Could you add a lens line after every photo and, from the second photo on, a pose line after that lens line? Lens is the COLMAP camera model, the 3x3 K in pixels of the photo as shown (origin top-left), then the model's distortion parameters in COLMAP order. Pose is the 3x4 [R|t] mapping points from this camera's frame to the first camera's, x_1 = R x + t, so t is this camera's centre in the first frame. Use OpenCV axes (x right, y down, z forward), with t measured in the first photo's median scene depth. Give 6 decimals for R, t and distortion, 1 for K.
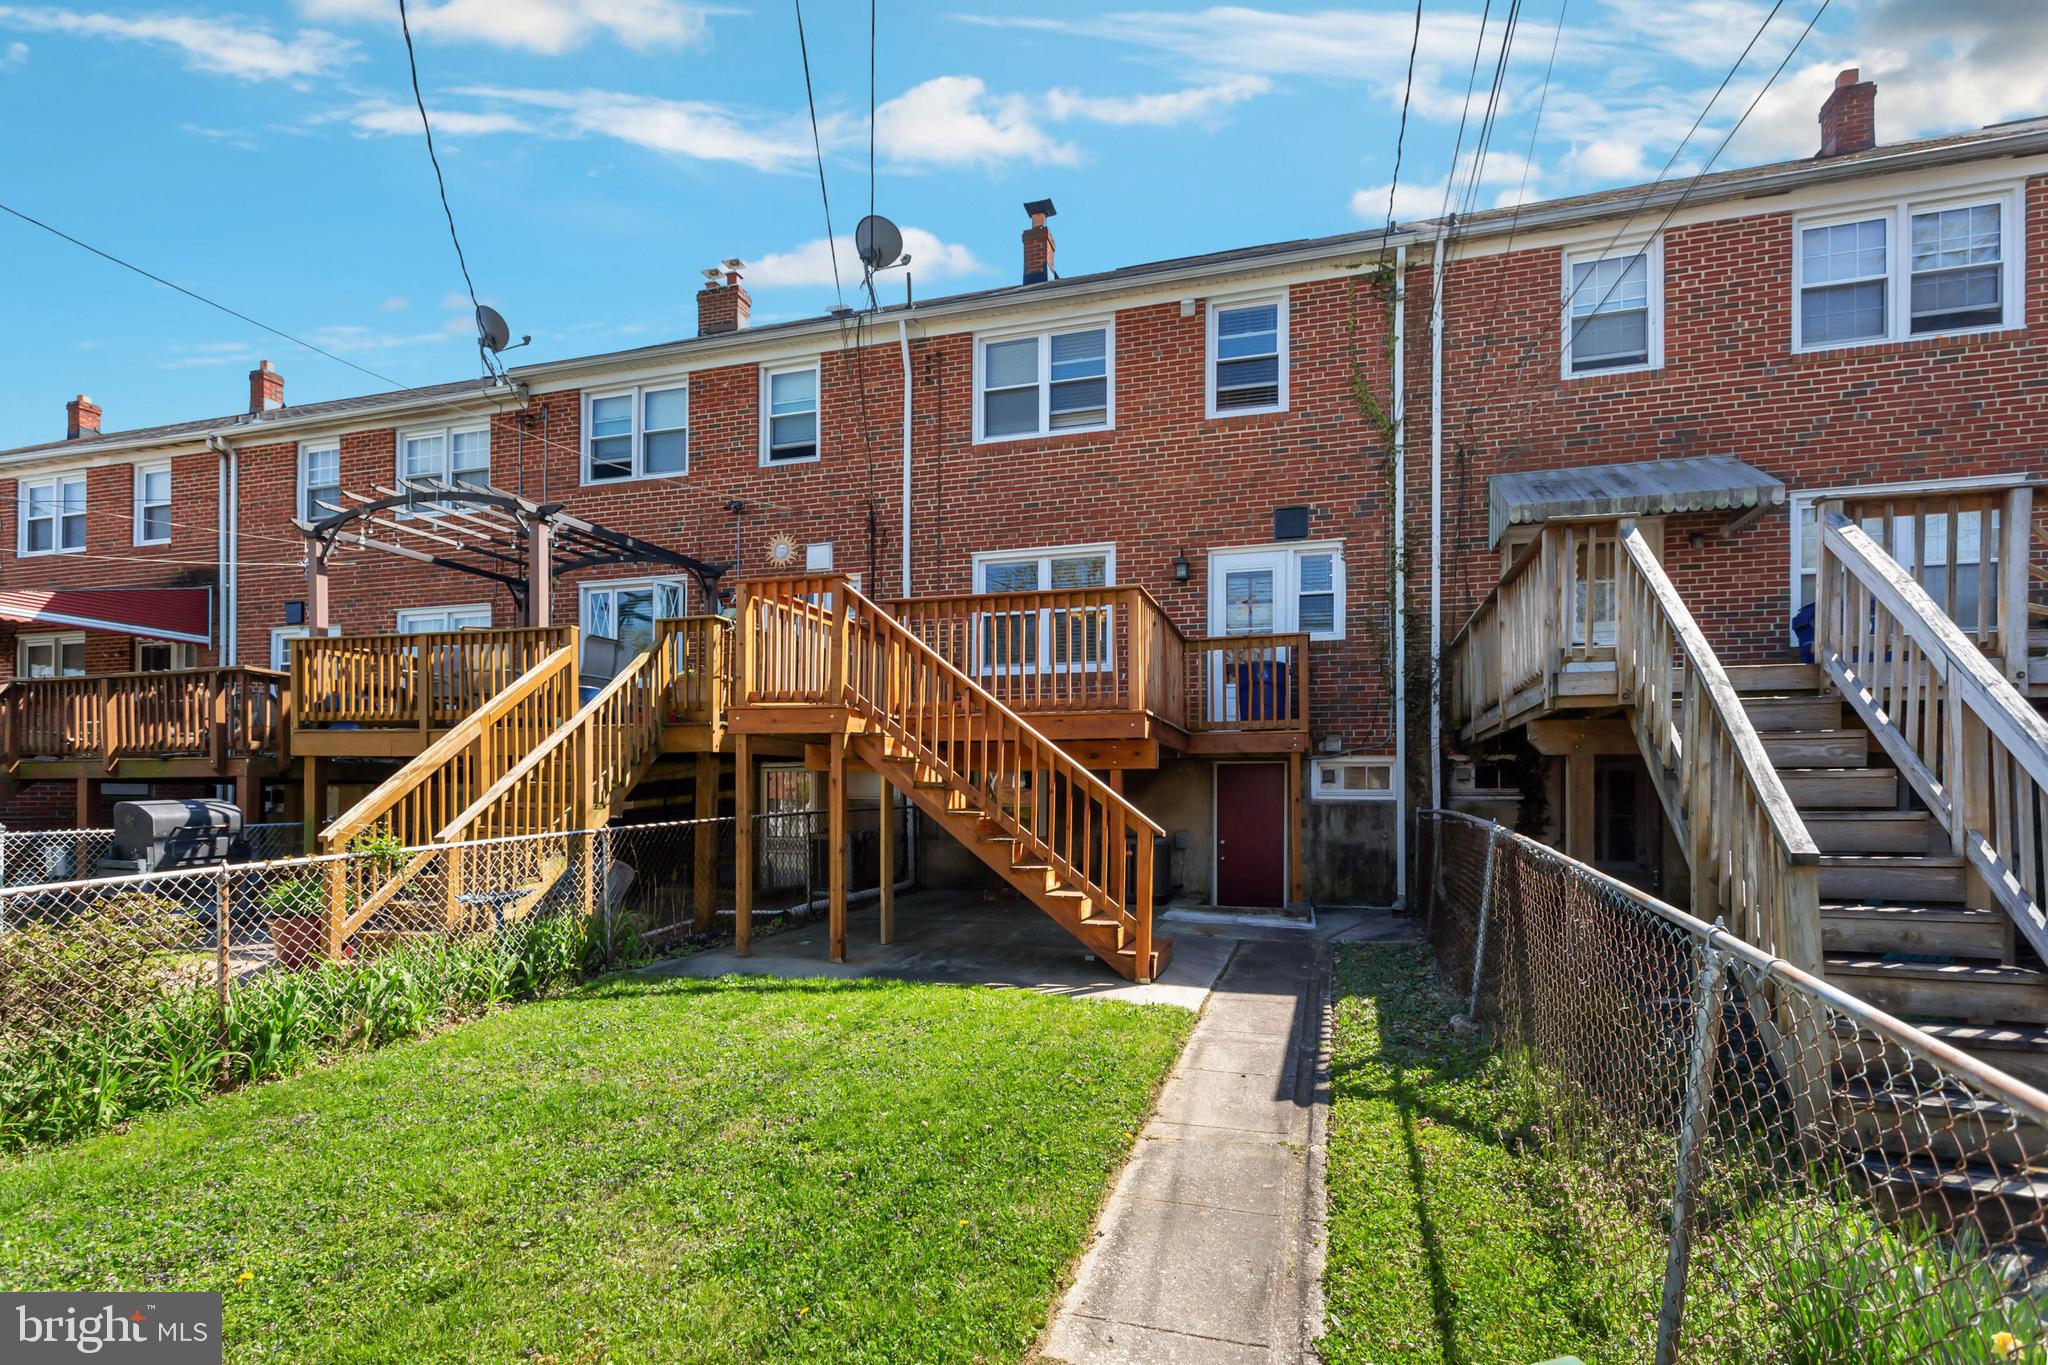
lens RADIAL K [[1027.0, 0, 1010.9], [0, 1027.0, 797.6], [0, 0, 1]] dist [0.010992, 0.001124]
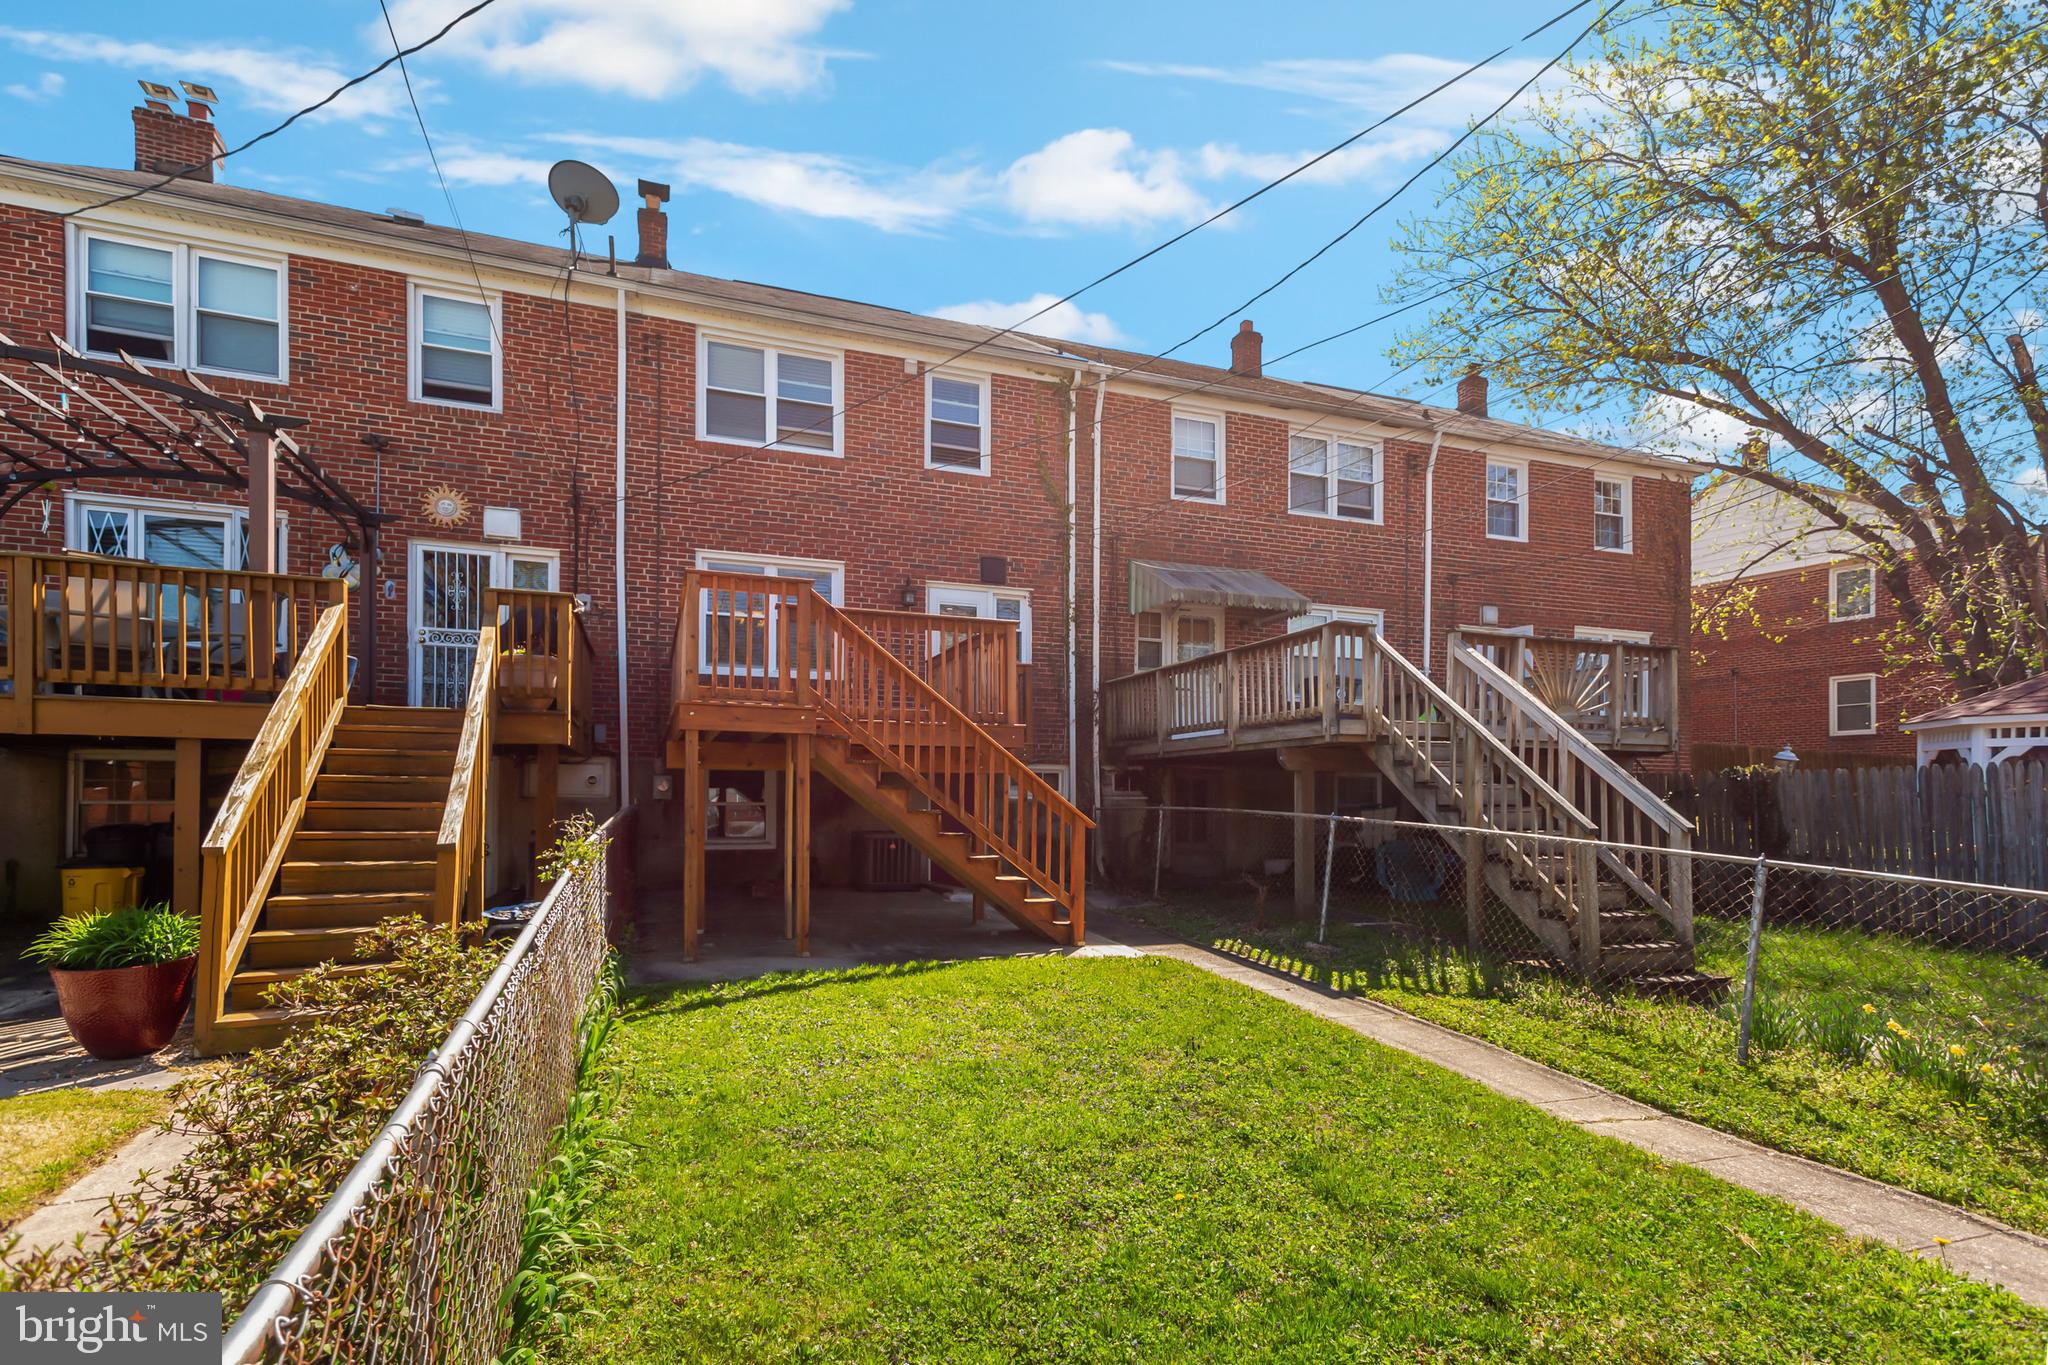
lens RADIAL K [[997.4, 0, 1022.6], [0, 997.4, 797.2], [0, 0, 1]] dist [0.022557, 0.001594]
pose [[0.788550, 0.003096, 0.614963, -0.437508], [-0.003572, 0.999994, -0.000454, 0.000158], [-0.614960, -0.001839, 0.788556, 0.054127]]
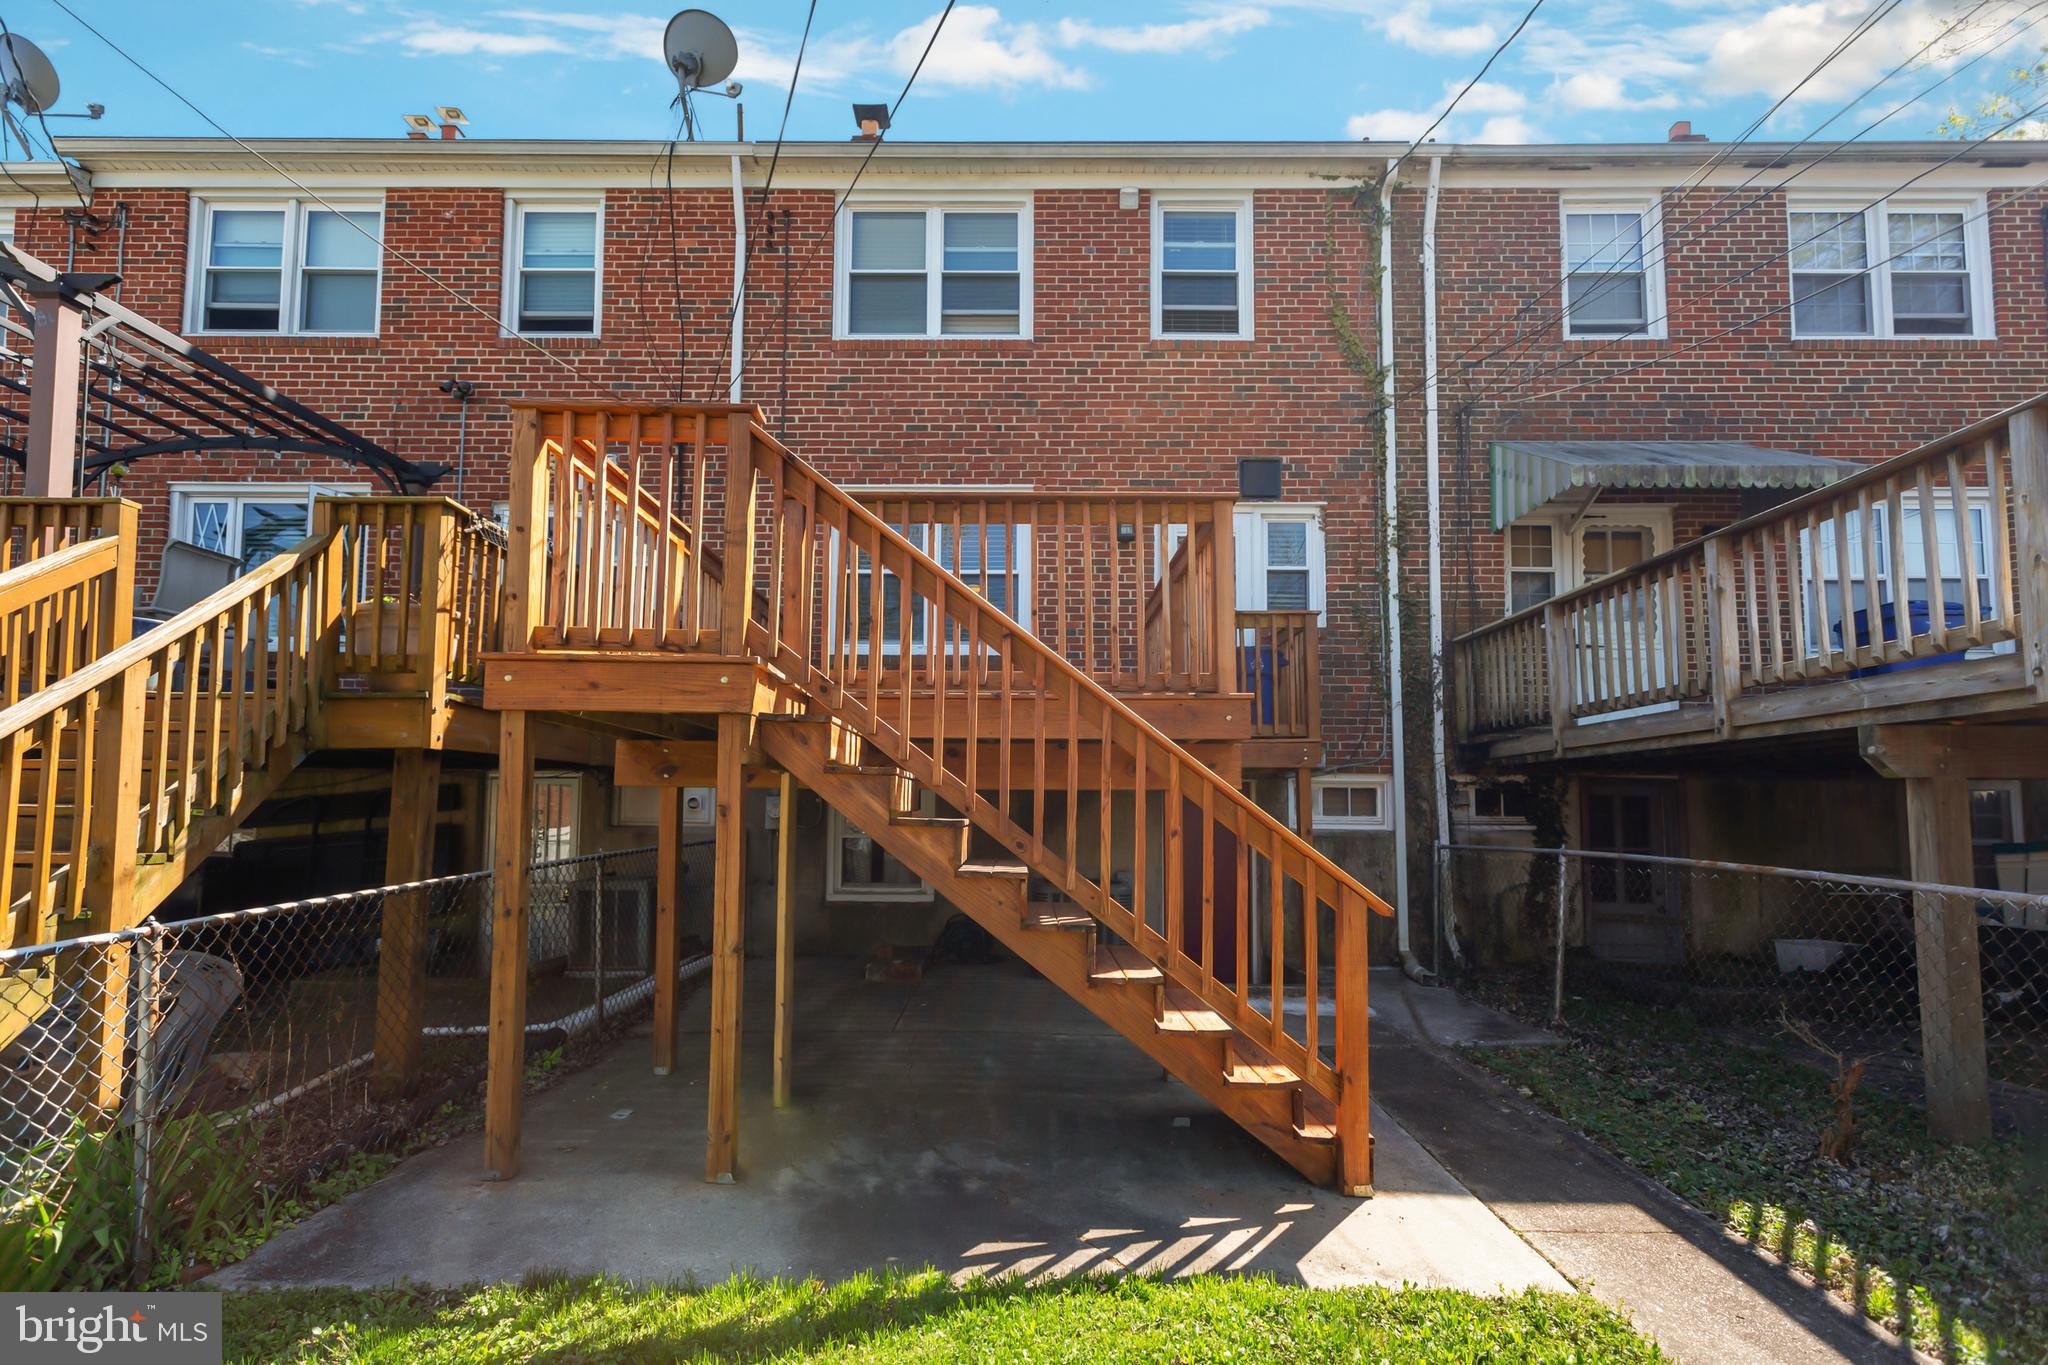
lens RADIAL K [[983.1, 0, 1022.9], [0, 983.1, 749.7], [0, 0, 1]] dist [0.009887, -0.000077]
pose [[0.954886, 0.022664, 0.296107, -0.125445], [-0.004101, 0.997995, -0.063162, -0.010878], [-0.296945, 0.059098, 0.953064, 0.357423]]
